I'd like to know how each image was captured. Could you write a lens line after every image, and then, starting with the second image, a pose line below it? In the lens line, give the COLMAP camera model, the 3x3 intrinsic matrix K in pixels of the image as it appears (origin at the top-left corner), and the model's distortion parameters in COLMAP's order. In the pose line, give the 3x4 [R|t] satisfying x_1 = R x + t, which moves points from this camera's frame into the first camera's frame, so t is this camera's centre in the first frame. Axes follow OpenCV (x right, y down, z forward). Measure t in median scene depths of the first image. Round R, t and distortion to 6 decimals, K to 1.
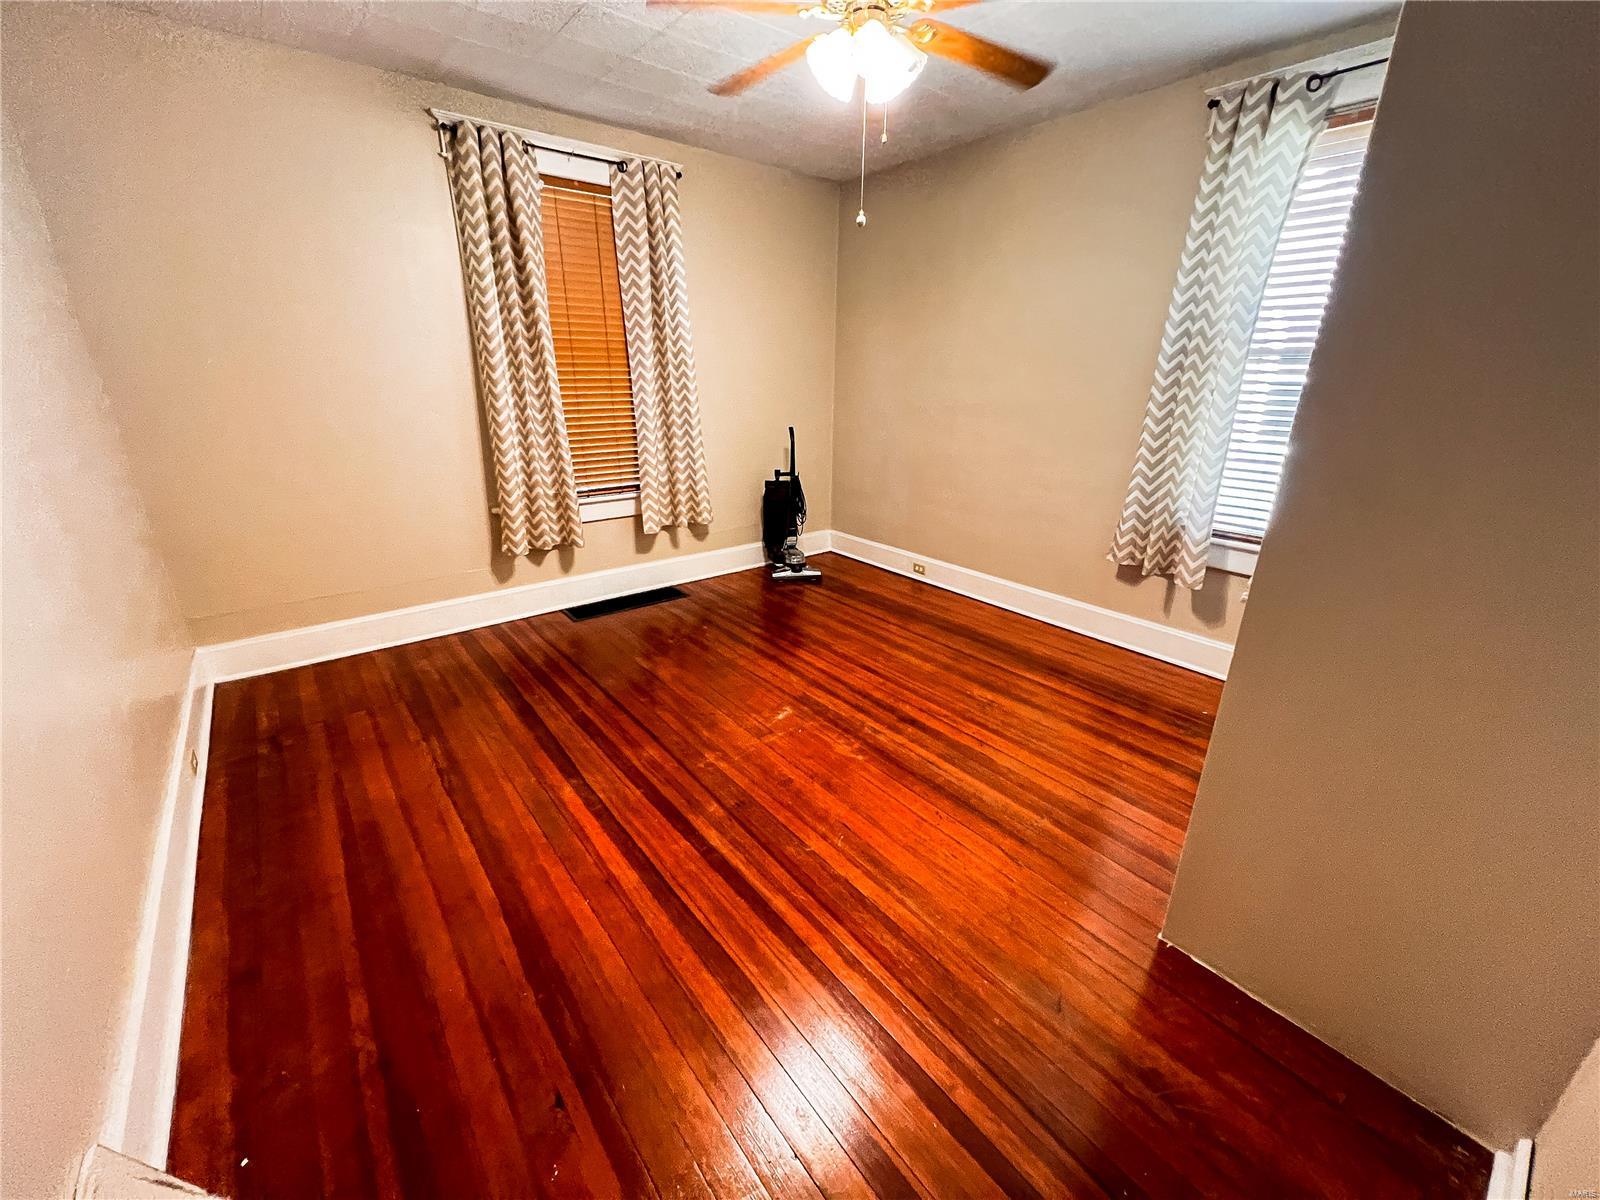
lens RADIAL K [[638.5, 0, 802.8], [0, 638.5, 600.3], [0, 0, 1]] dist [-0.000554, 0.000010]
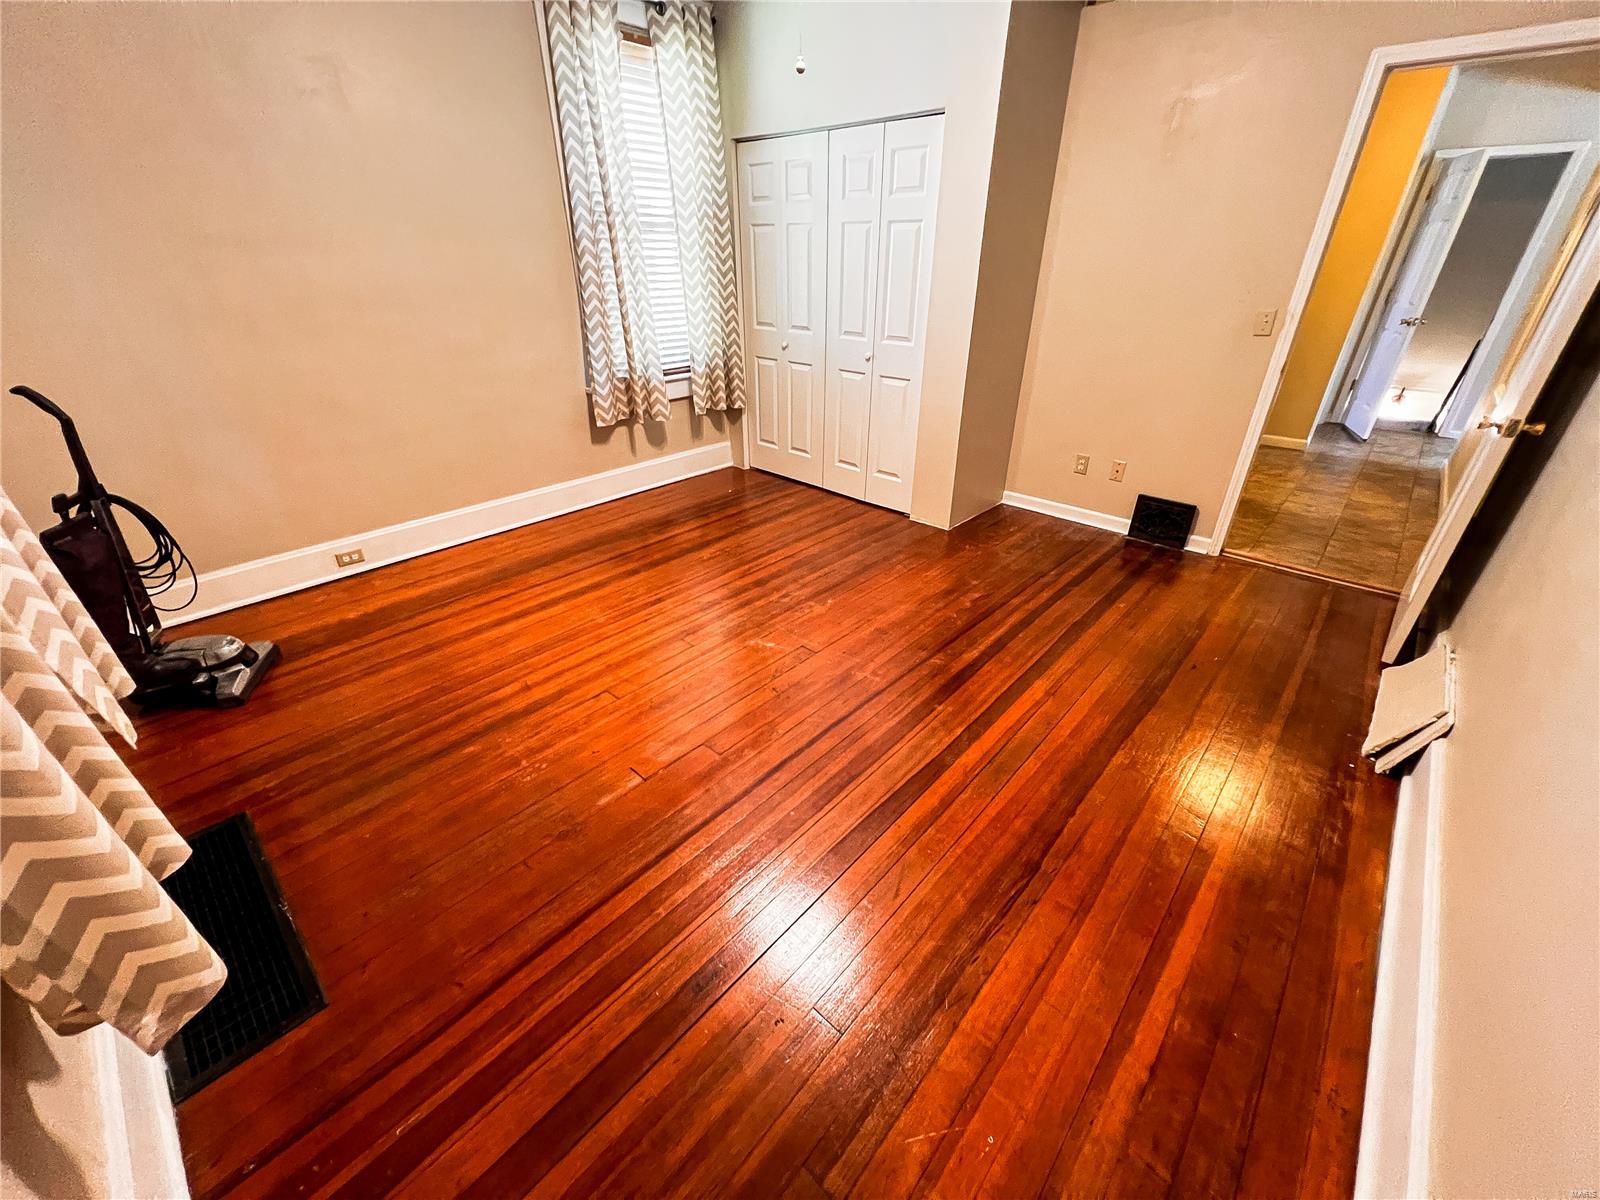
lens RADIAL K [[638.5, 0, 802.8], [0, 638.5, 600.3], [0, 0, 1]] dist [-0.000554, 0.000010]
pose [[-0.150602, -0.482903, 0.862626, -0.901216], [0.335361, 0.795882, 0.504088, -0.354354], [-0.929974, 0.365208, 0.042085, 1.004065]]
